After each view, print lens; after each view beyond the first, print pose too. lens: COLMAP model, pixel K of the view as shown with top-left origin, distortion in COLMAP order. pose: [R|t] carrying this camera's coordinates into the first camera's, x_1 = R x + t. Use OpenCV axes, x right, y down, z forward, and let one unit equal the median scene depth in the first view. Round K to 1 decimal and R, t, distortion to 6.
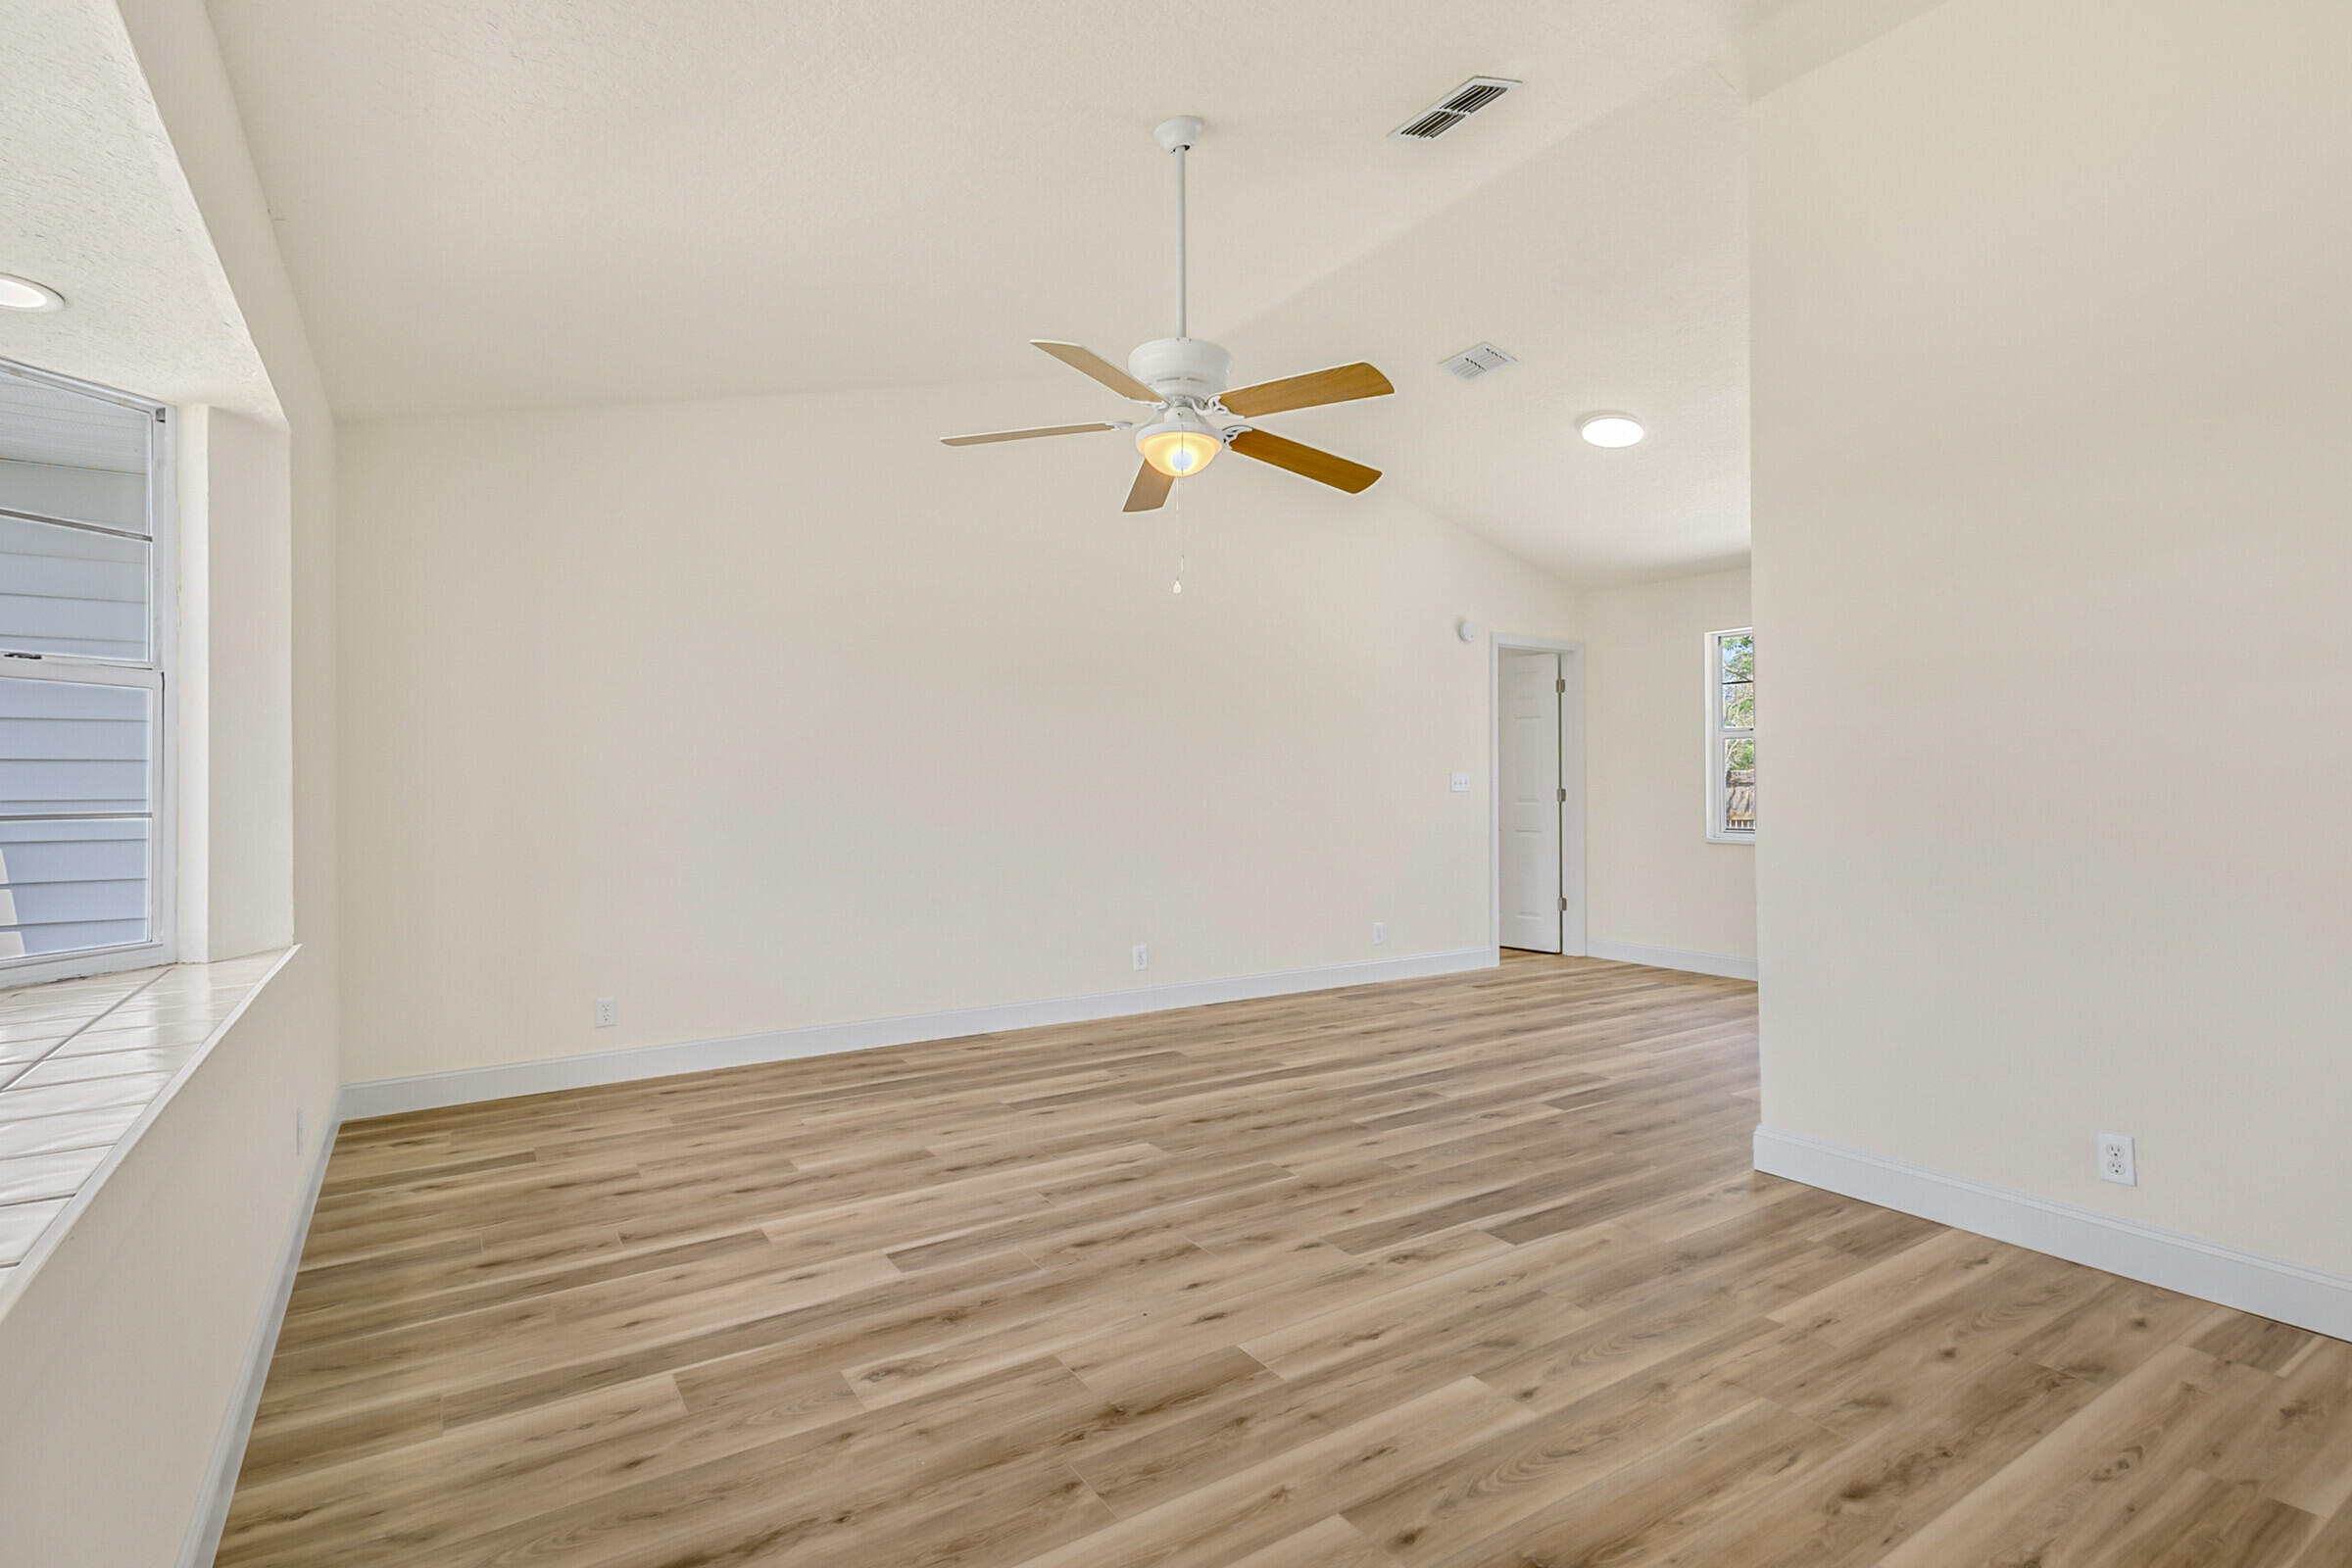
lens RADIAL K [[1139.4, 0, 1178.3], [0, 1139.4, 778.8], [0, 0, 1]] dist [-0.004321, -0.001089]
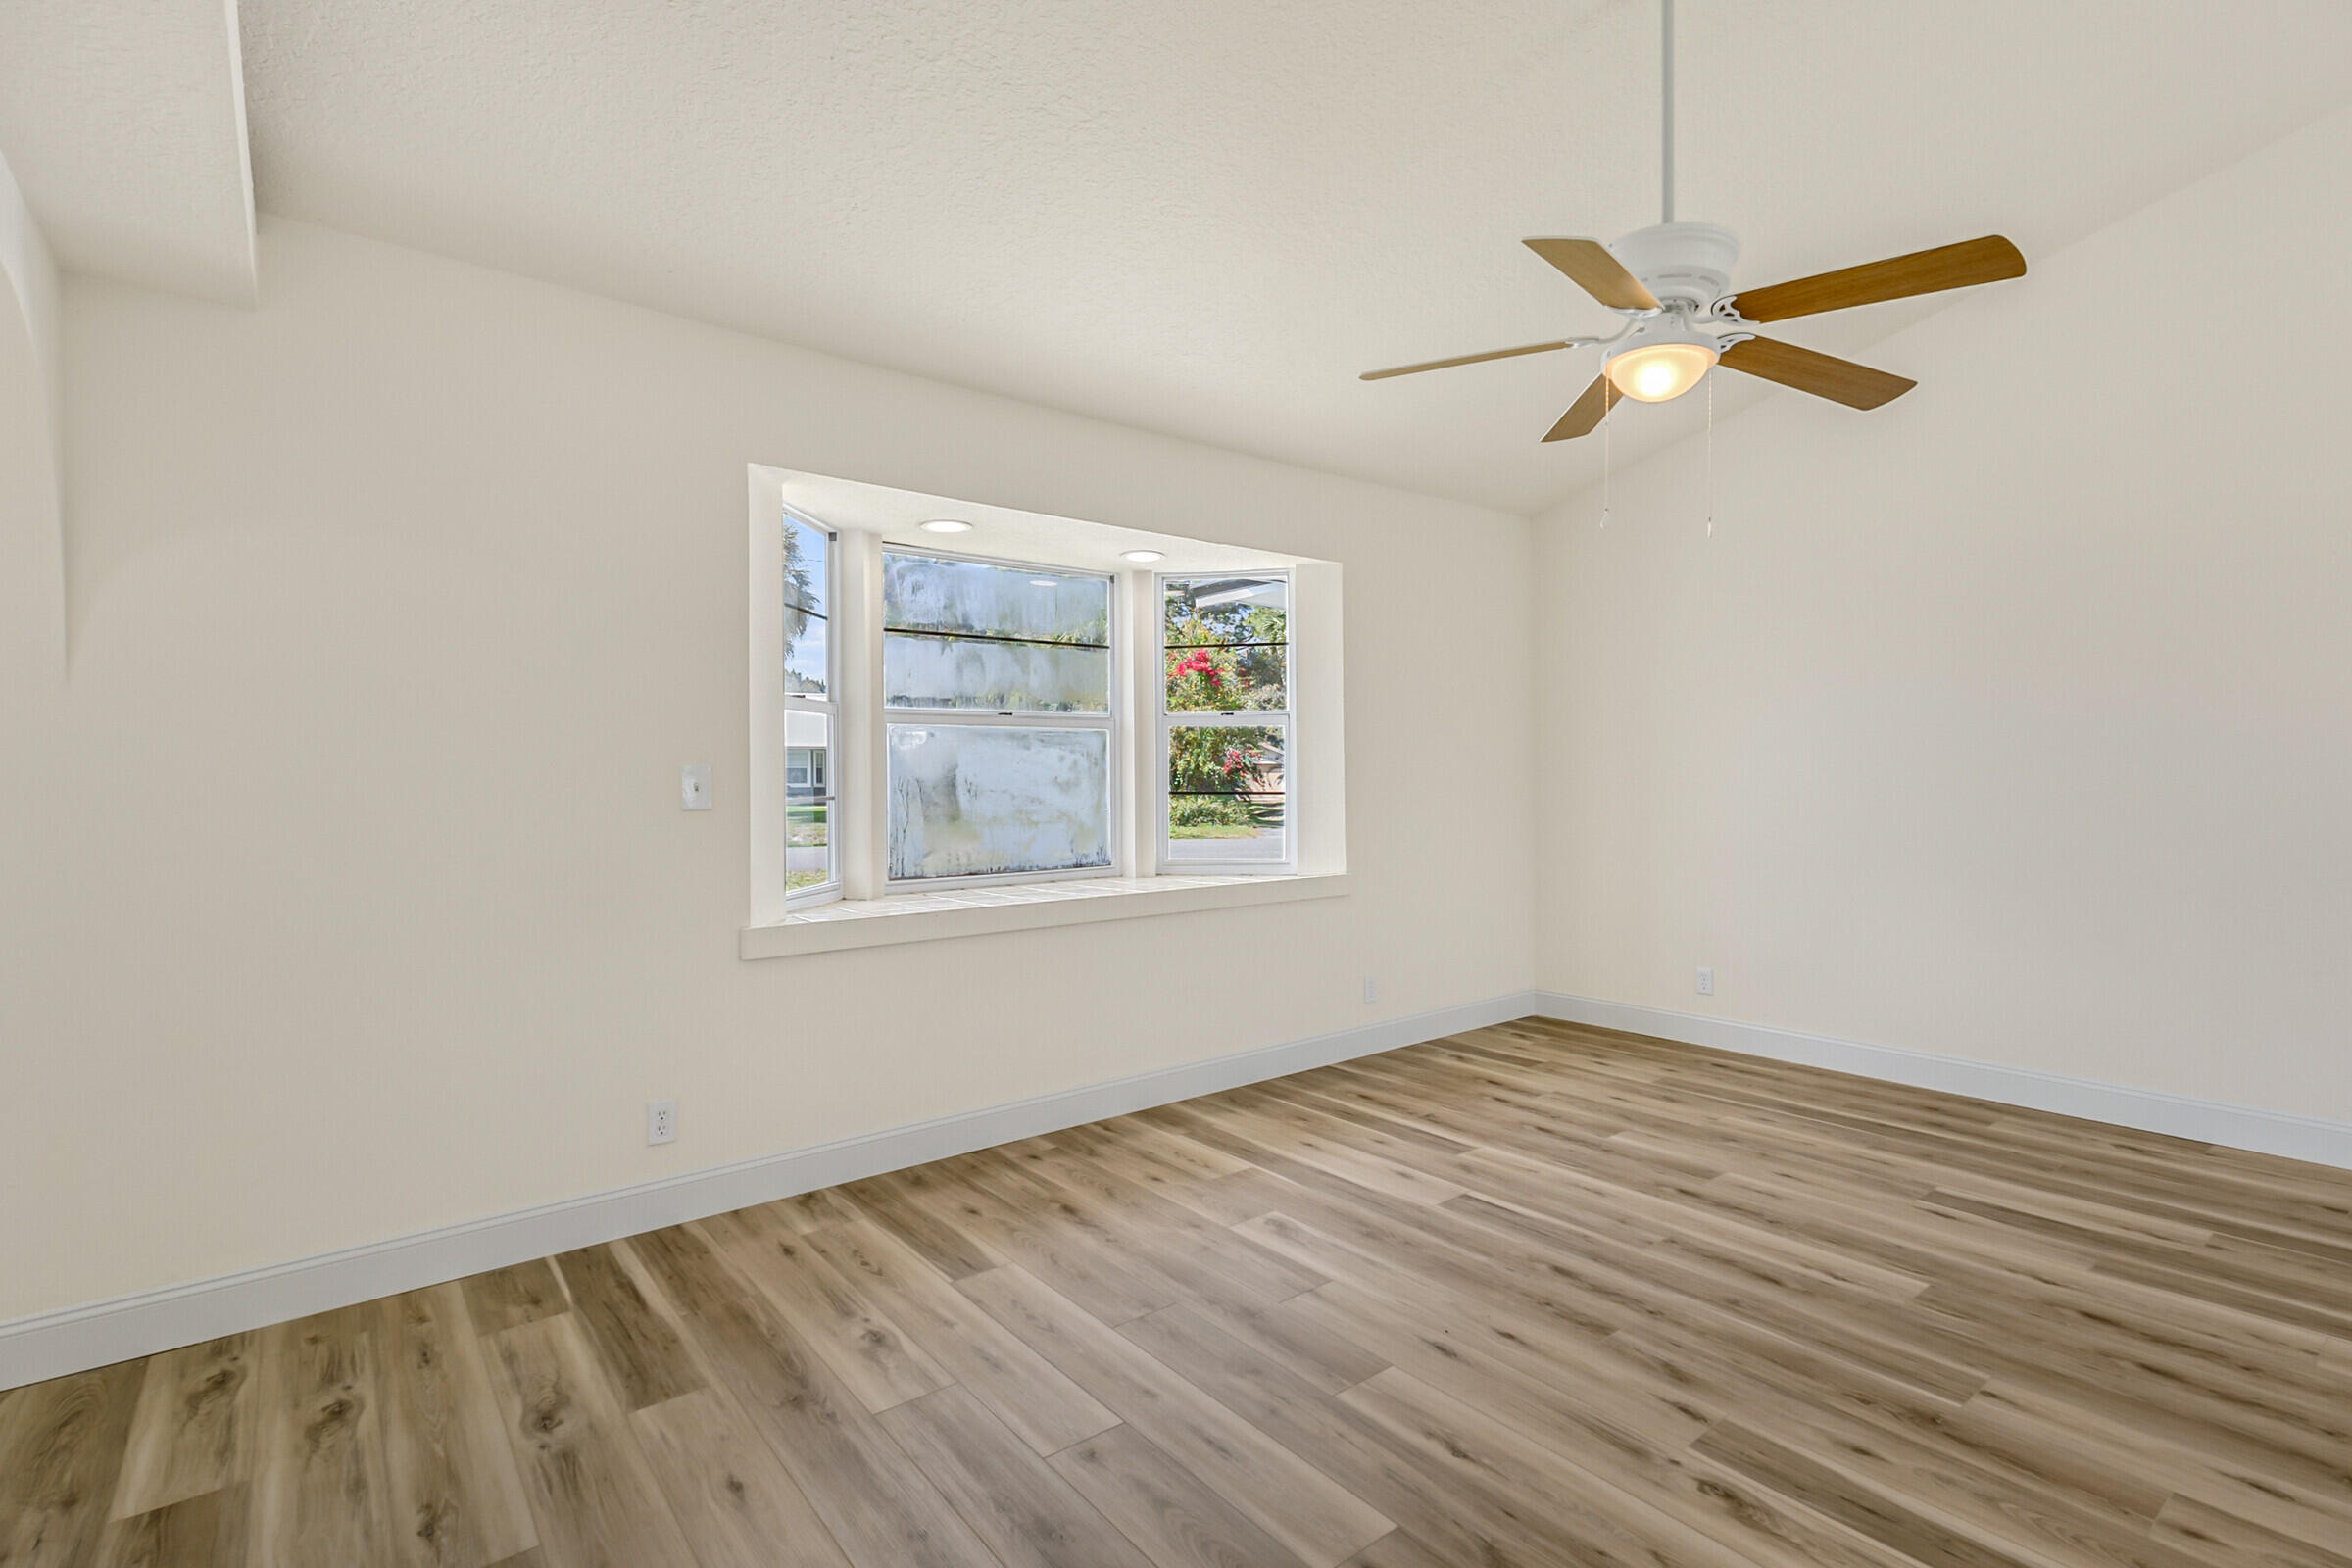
lens RADIAL K [[1070.6, 0, 1177.5], [0, 1070.6, 780.0], [0, 0, 1]] dist [-0.001699, -0.001064]
pose [[0.101277, 0.010664, -0.994801, 0.688170], [0.004883, 0.999925, 0.011216, -0.010817], [0.994846, -0.005993, 0.101217, 0.533657]]
